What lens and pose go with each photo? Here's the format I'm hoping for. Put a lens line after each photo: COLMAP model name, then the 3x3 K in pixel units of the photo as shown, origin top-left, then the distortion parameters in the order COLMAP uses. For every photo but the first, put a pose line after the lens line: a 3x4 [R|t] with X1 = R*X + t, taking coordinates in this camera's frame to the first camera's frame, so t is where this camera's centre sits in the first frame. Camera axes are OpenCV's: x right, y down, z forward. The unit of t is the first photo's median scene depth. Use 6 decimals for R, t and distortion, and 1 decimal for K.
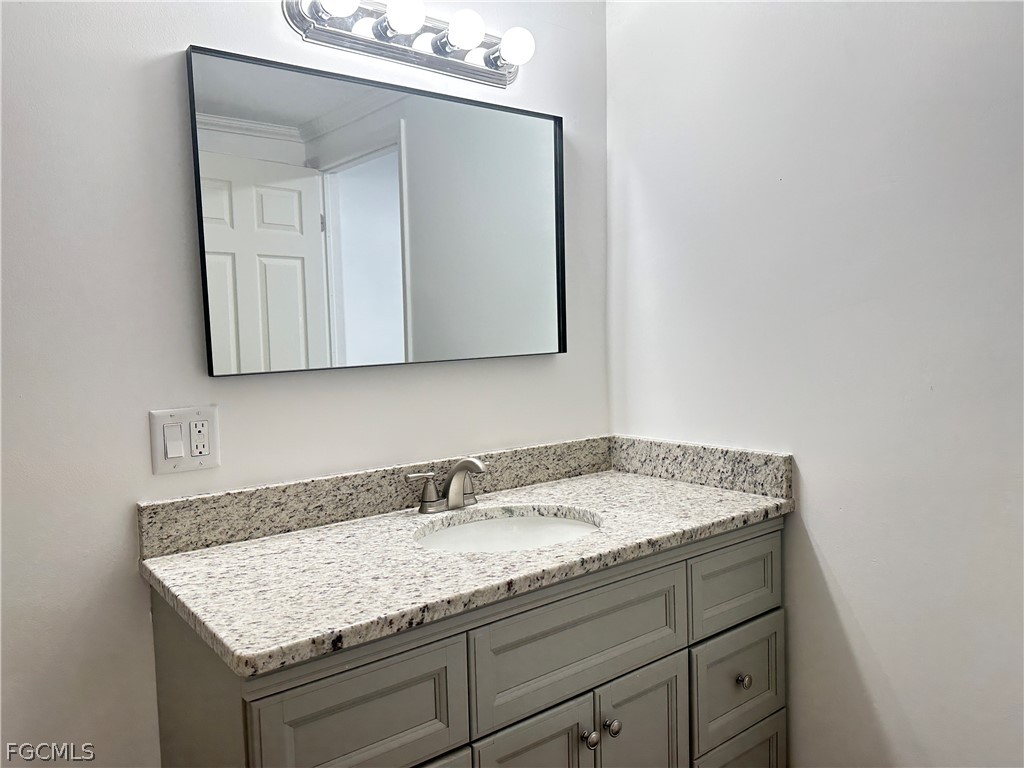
lens RADIAL K [[734.2, 0, 512.0], [0, 734.2, 384.0], [0, 0, 1]] dist [0.212291, -0.465210]
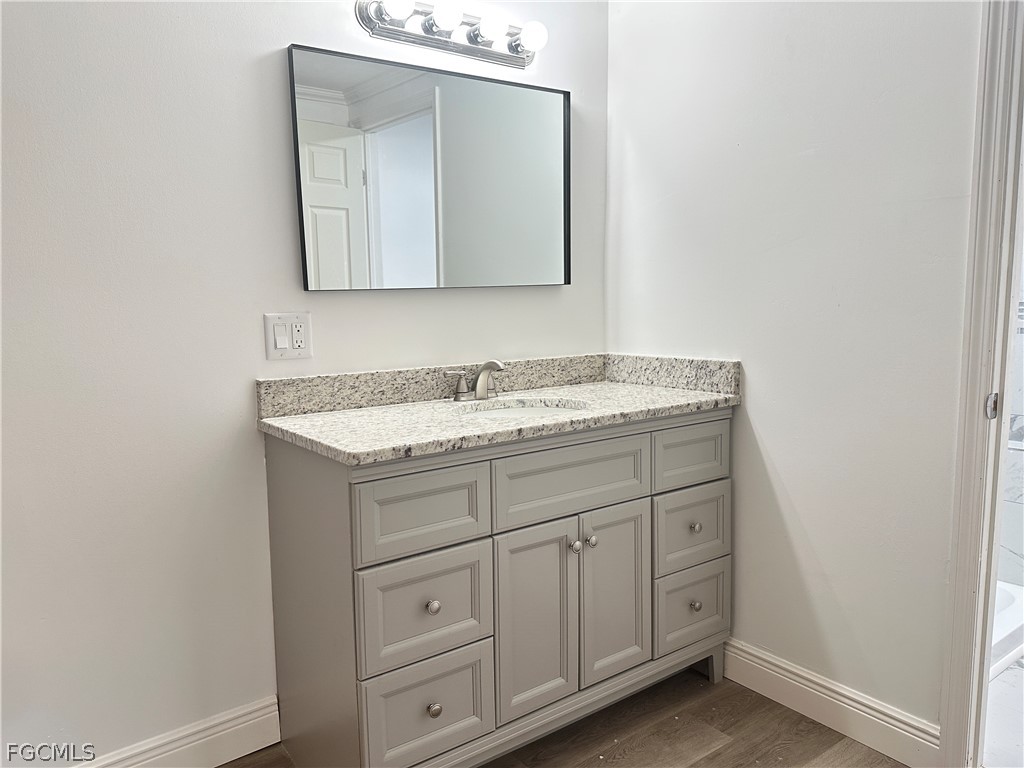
lens RADIAL K [[734.2, 0, 512.0], [0, 734.2, 384.0], [0, 0, 1]] dist [0.212291, -0.465210]
pose [[0.999496, 0.014169, -0.028420, 0.015915], [-0.012574, 0.998377, 0.055549, 0.071012], [0.029161, -0.055164, 0.998051, -0.323843]]
